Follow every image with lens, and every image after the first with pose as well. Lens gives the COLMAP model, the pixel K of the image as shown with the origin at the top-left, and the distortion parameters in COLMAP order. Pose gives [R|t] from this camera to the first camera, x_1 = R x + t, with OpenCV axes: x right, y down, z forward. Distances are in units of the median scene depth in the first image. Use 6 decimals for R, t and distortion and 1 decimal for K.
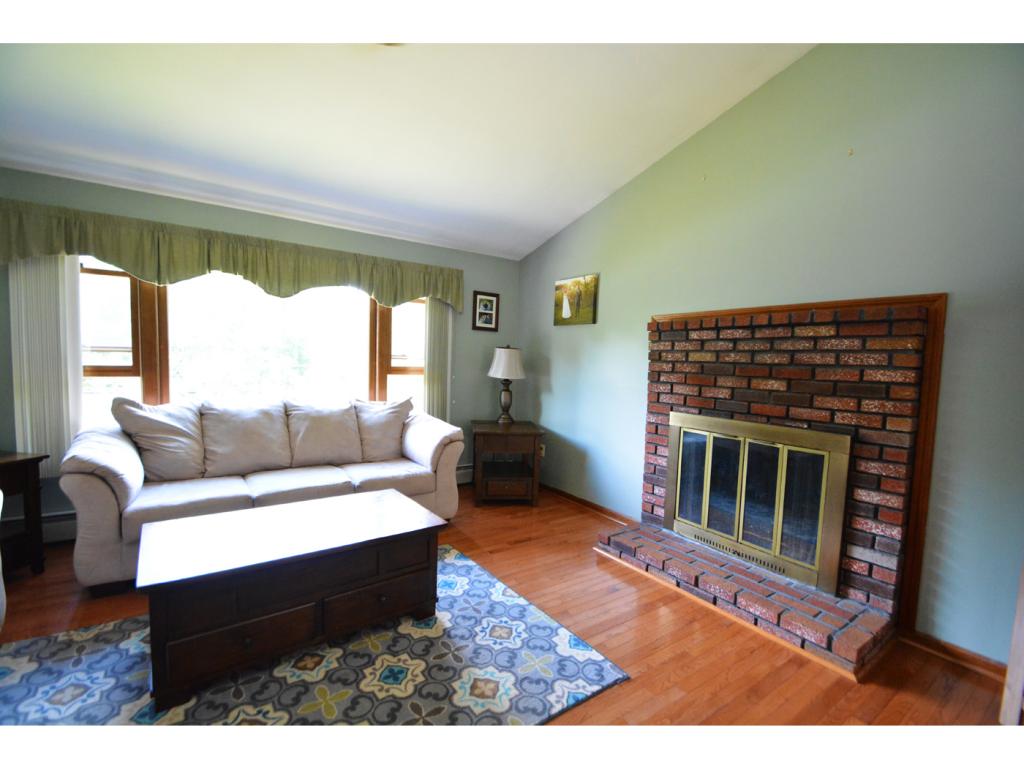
lens RADIAL K [[447.1, 0, 506.5], [0, 447.1, 393.6], [0, 0, 1]] dist [0.014088, -0.016722]
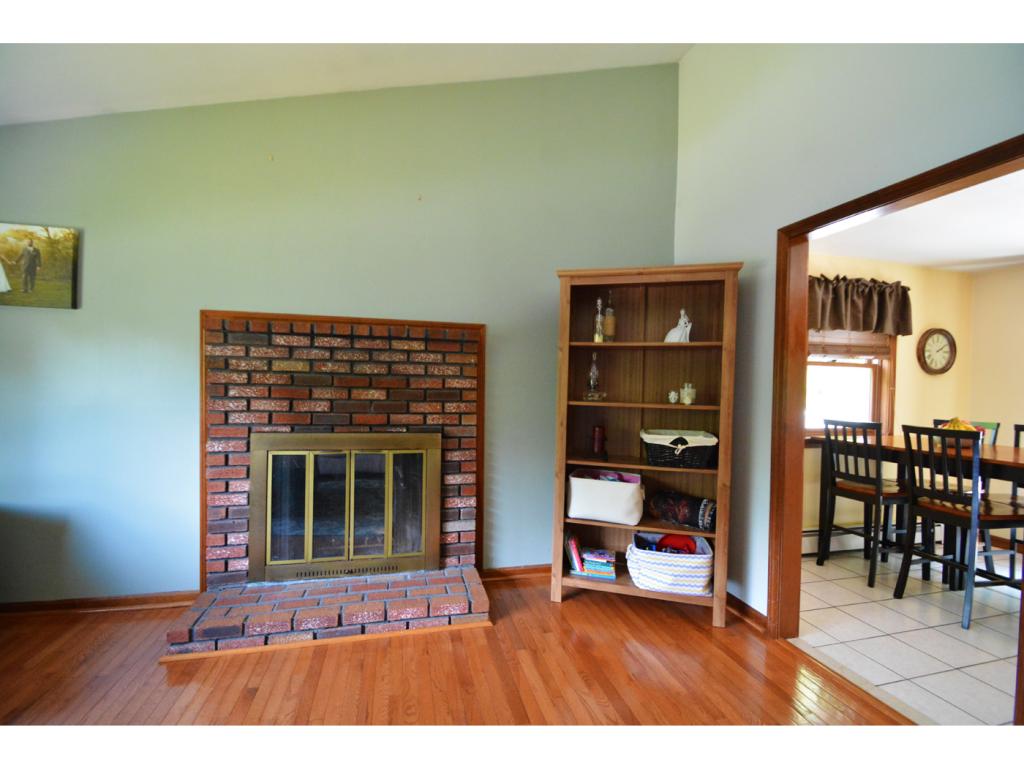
lens RADIAL K [[447.1, 0, 506.5], [0, 447.1, 393.6], [0, 0, 1]] dist [0.014088, -0.016722]
pose [[0.346194, -0.038243, 0.937383, -0.264521], [0.061311, 0.997955, 0.018071, -0.021156], [-0.936158, 0.051216, 0.347830, 0.352392]]
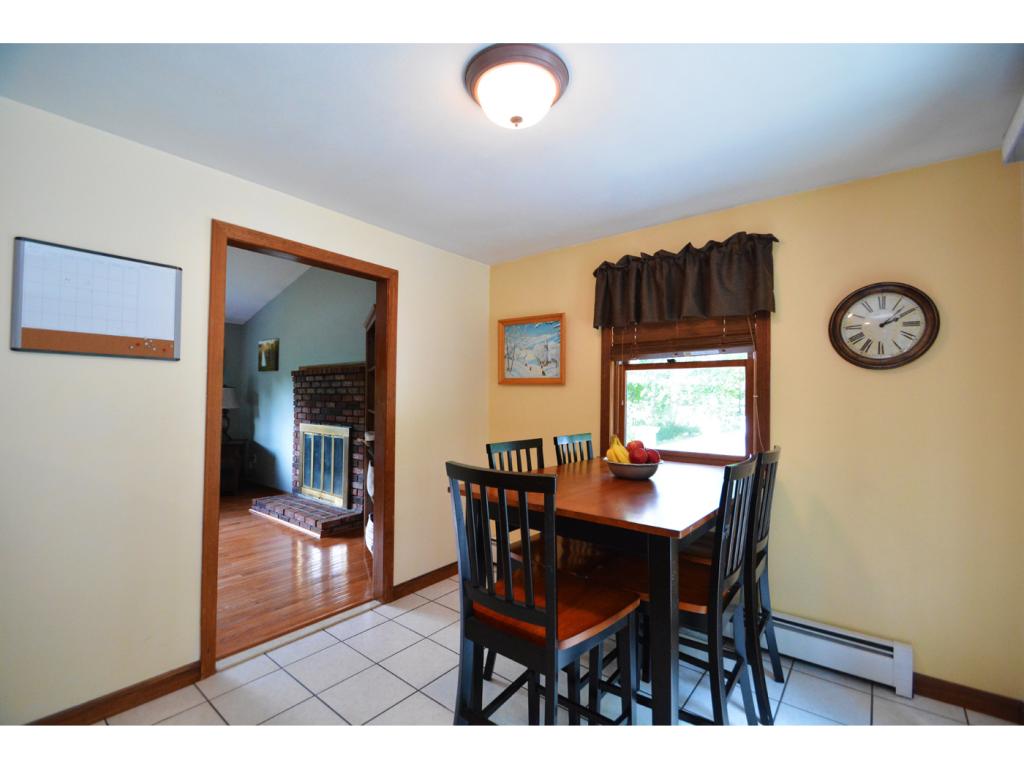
lens RADIAL K [[447.1, 0, 506.5], [0, 447.1, 393.6], [0, 0, 1]] dist [0.014088, -0.016722]
pose [[0.956661, -0.017406, 0.290684, 0.749504], [0.040985, 0.996324, -0.075224, 0.105802], [-0.288306, 0.083878, 0.953857, -1.032694]]
